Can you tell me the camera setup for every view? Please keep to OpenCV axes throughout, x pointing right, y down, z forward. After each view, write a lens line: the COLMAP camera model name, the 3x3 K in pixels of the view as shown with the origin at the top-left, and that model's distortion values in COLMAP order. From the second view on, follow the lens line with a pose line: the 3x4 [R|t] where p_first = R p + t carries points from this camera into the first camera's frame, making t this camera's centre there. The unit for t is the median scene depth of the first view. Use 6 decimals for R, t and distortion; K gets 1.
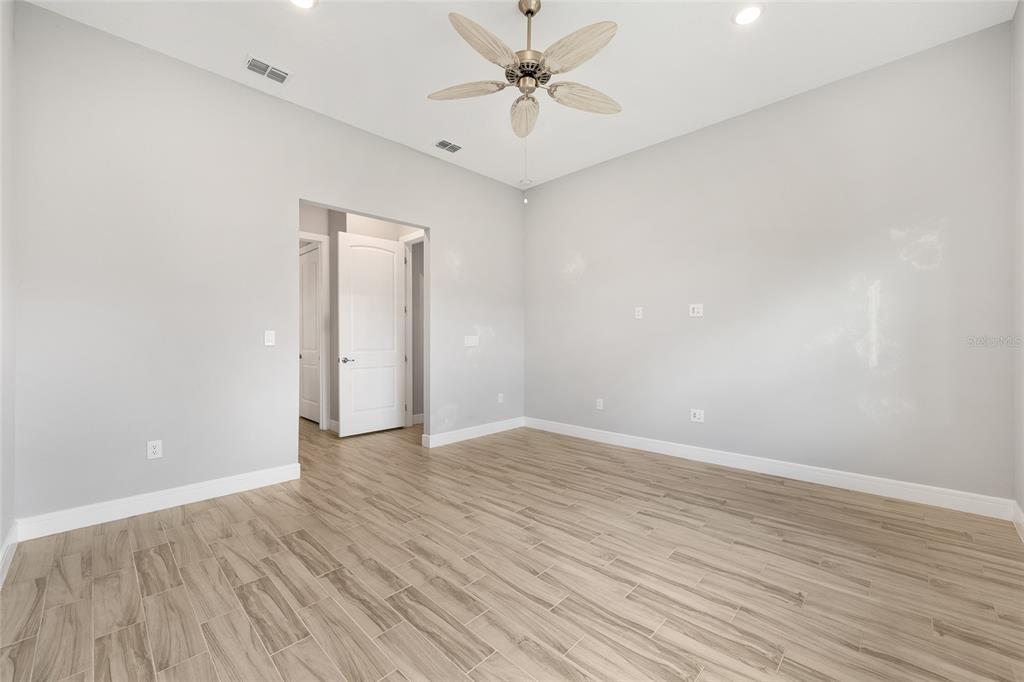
lens RADIAL K [[415.0, 0, 512.1], [0, 415.0, 342.6], [0, 0, 1]] dist [-0.002840, 0.000141]
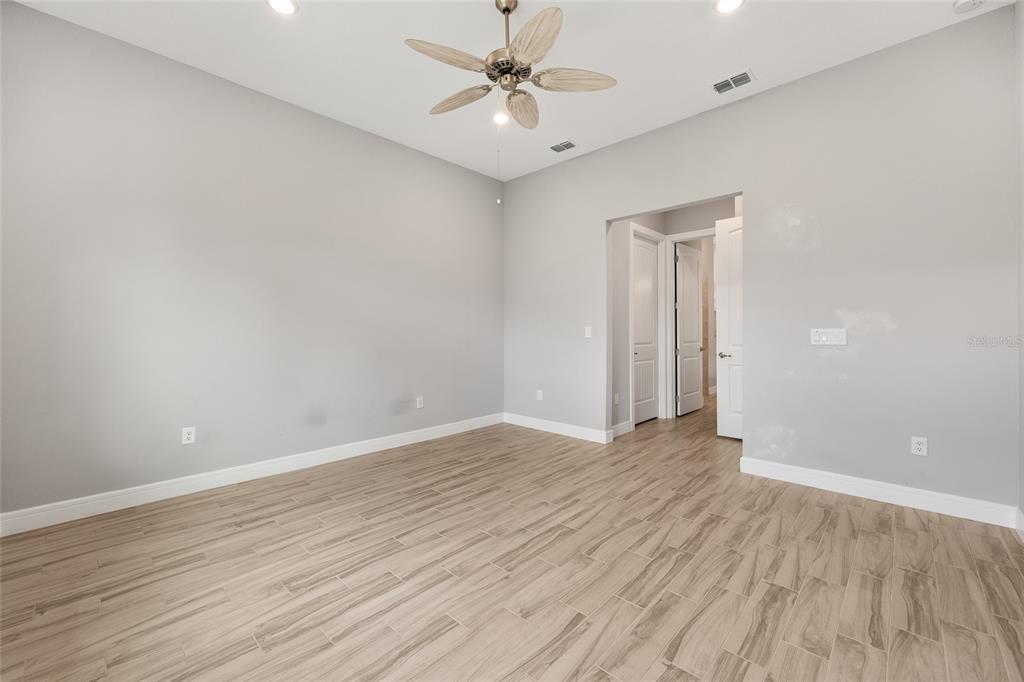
lens RADIAL K [[415.0, 0, 513.1], [0, 415.0, 333.3], [0, 0, 1]] dist [-0.002840, 0.000141]
pose [[-0.000532, 0.004917, -0.999988, 0.976596], [-0.004865, 0.999976, 0.004920, -0.016754], [0.999988, 0.004867, -0.000508, 0.945877]]
